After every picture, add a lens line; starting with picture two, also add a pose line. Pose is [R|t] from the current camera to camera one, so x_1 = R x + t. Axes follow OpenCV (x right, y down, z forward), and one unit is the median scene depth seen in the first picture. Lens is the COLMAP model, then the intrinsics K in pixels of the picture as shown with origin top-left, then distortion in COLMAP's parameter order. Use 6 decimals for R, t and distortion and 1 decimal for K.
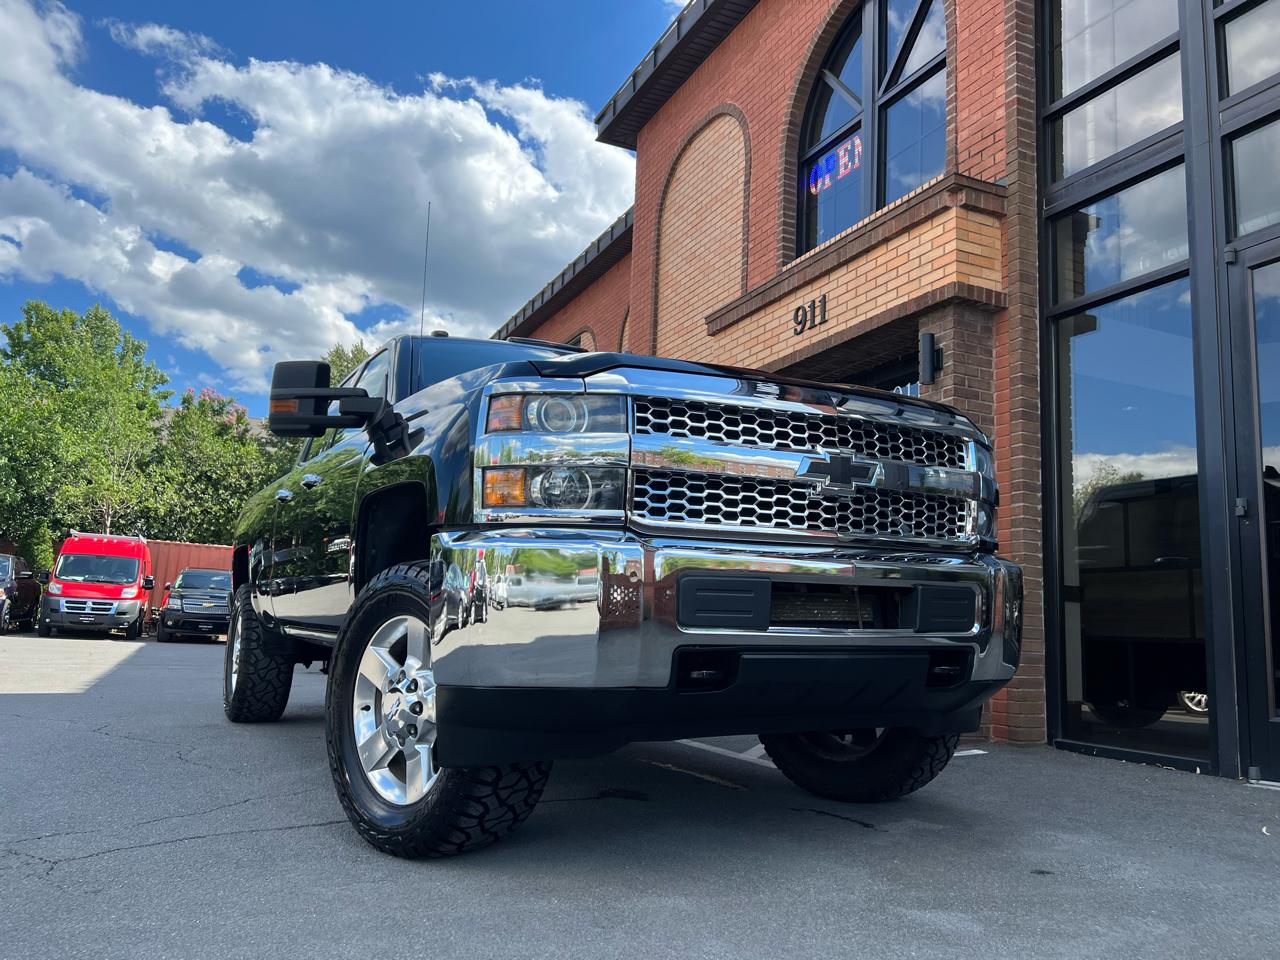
lens RADIAL K [[965.5, 0, 649.3], [0, 965.5, 487.9], [0, 0, 1]] dist [0.069287, -0.079523]
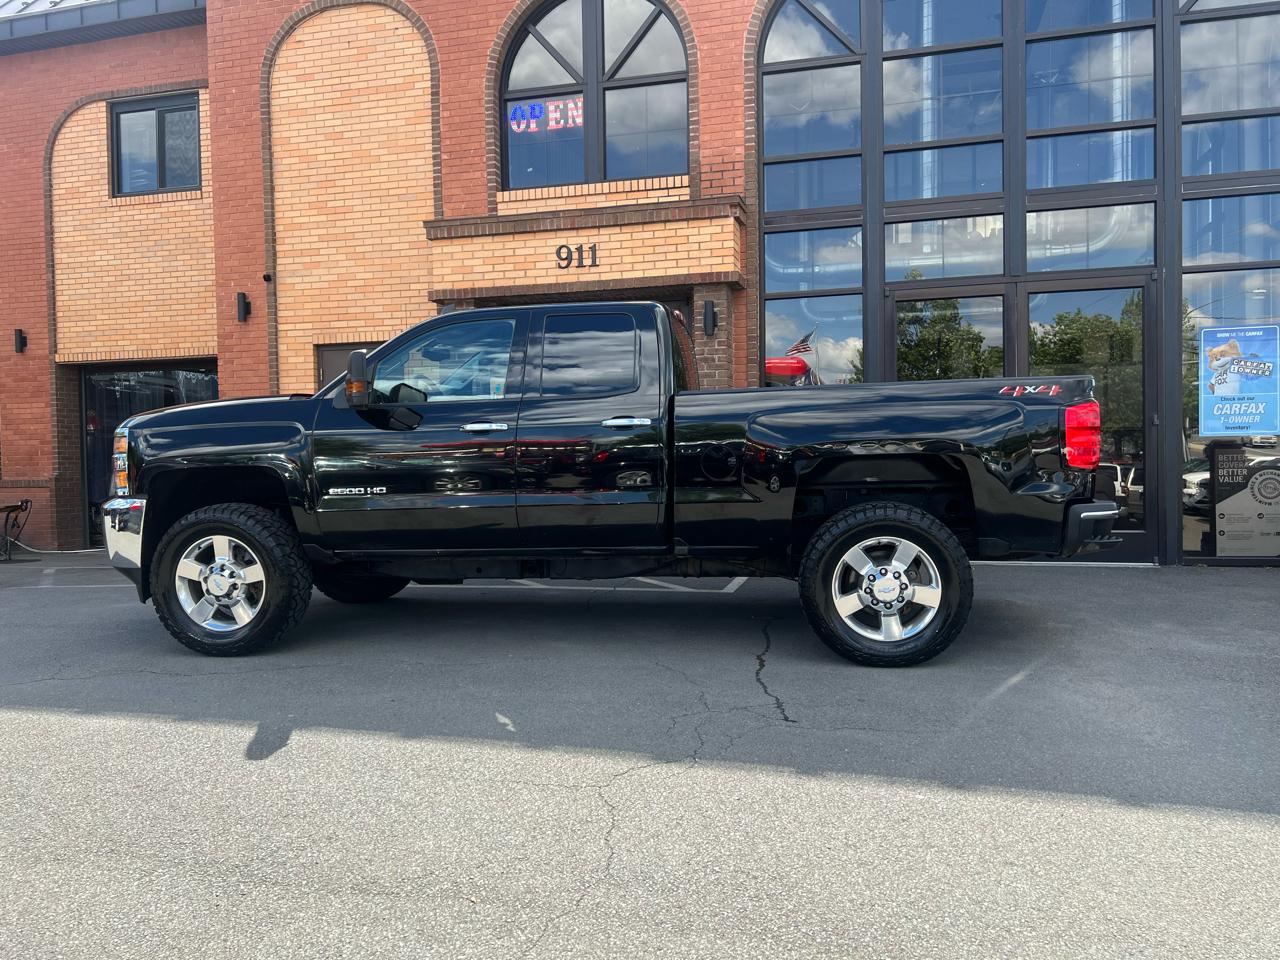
lens RADIAL K [[946.7, 0, 640.0], [0, 946.7, 480.0], [0, 0, 1]] dist [0.112554, -0.245490]
pose [[0.646355, -0.068170, 0.759985, -0.852336], [-0.074439, 0.985617, 0.151717, -0.094381], [-0.759397, -0.154635, 0.631984, 0.109637]]
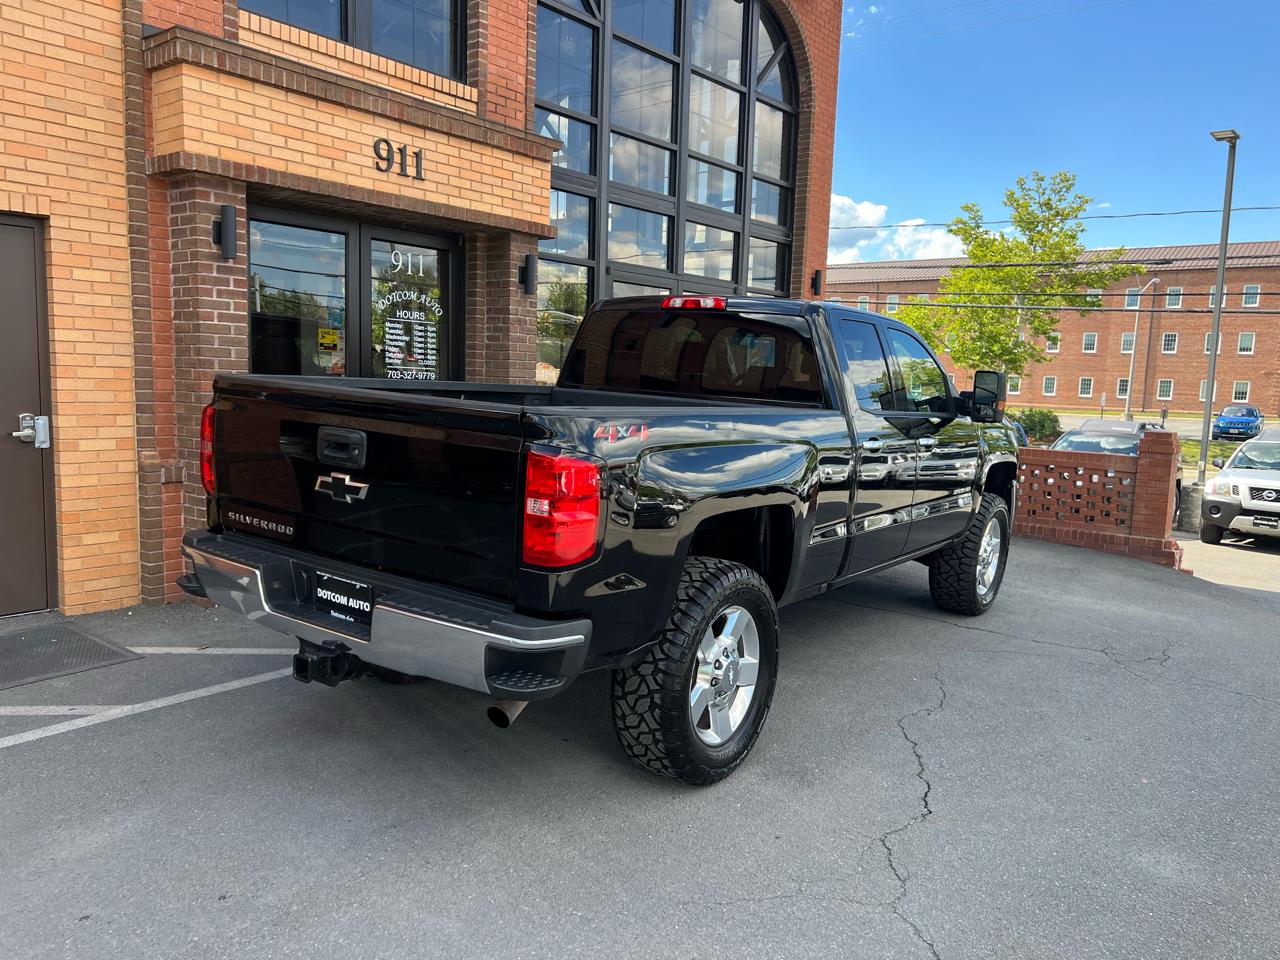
lens RADIAL K [[960.6, 0, 632.8], [0, 960.6, 485.9], [0, 0, 1]] dist [0.052562, -0.059359]
pose [[-0.420732, -0.159809, 0.892998, -0.914232], [-0.187172, 0.978474, 0.086920, 0.007199], [-0.887666, -0.130574, -0.441587, 1.321145]]
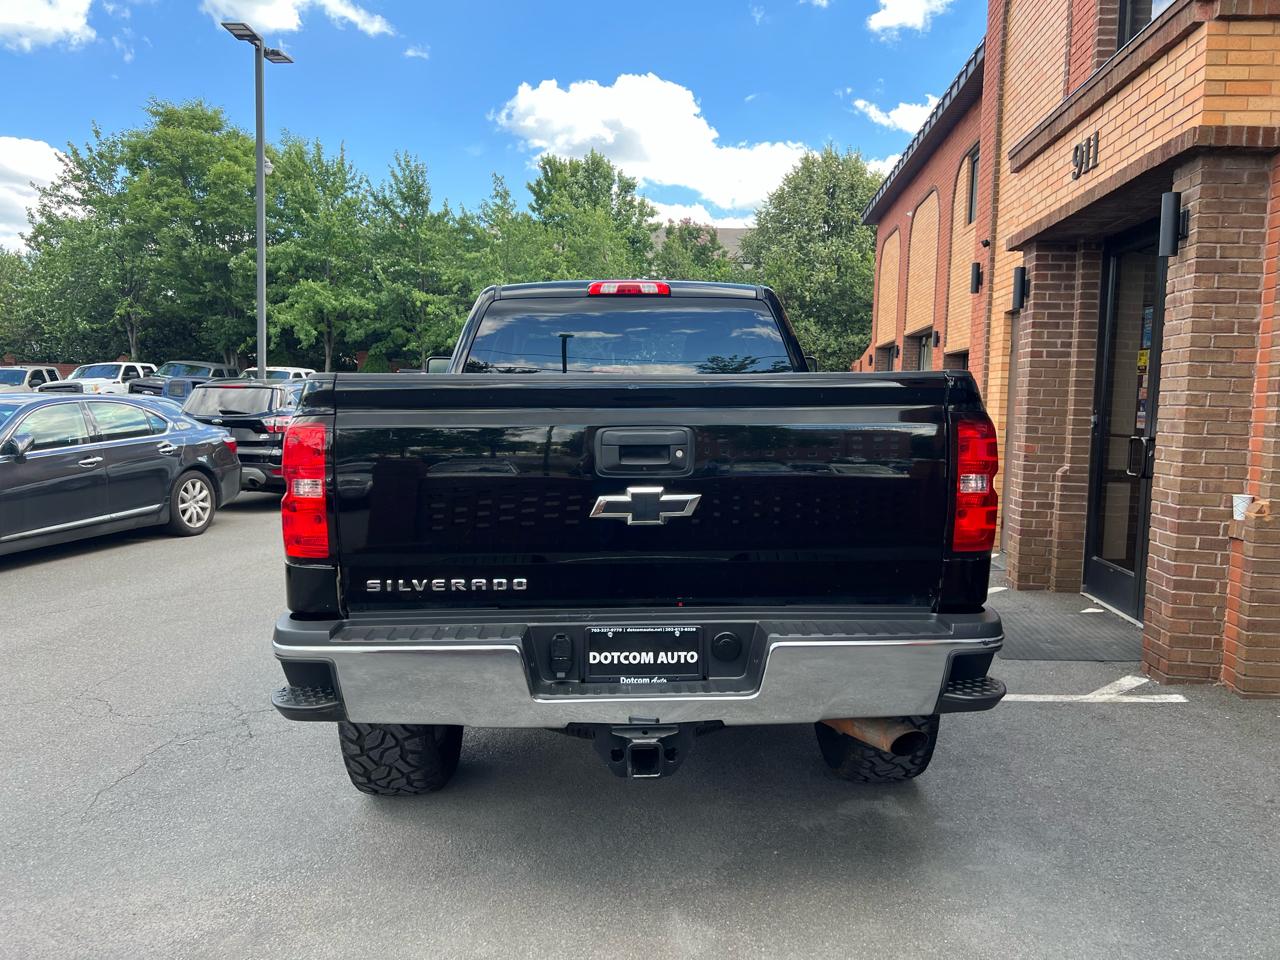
lens RADIAL K [[962.9, 0, 639.3], [0, 962.9, 477.3], [0, 0, 1]] dist [0.053334, -0.059409]
pose [[0.860976, 0.018175, -0.508321, 0.300658], [0.087898, 0.979010, 0.183884, -0.107304], [0.500993, -0.203000, 0.841307, 0.047066]]
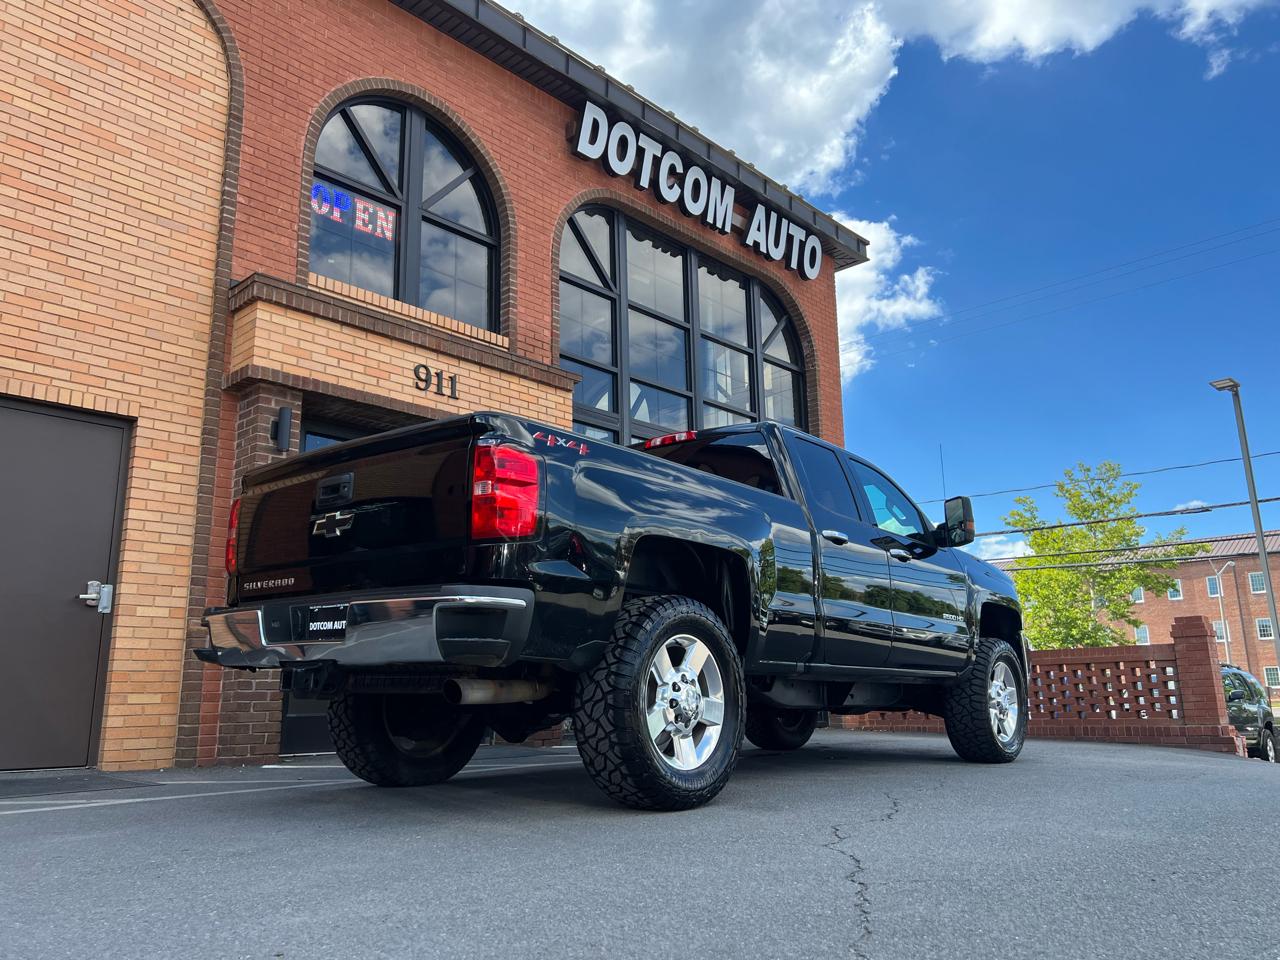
lens RADIAL K [[956.2, 0, 647.7], [0, 956.2, 485.7], [0, 0, 1]] dist [0.083201, -0.118429]
pose [[-0.357106, 0.173655, 0.917780, -1.020591], [-0.137480, 0.962093, -0.235533, 0.181773], [-0.923891, -0.210286, -0.319695, 1.244126]]
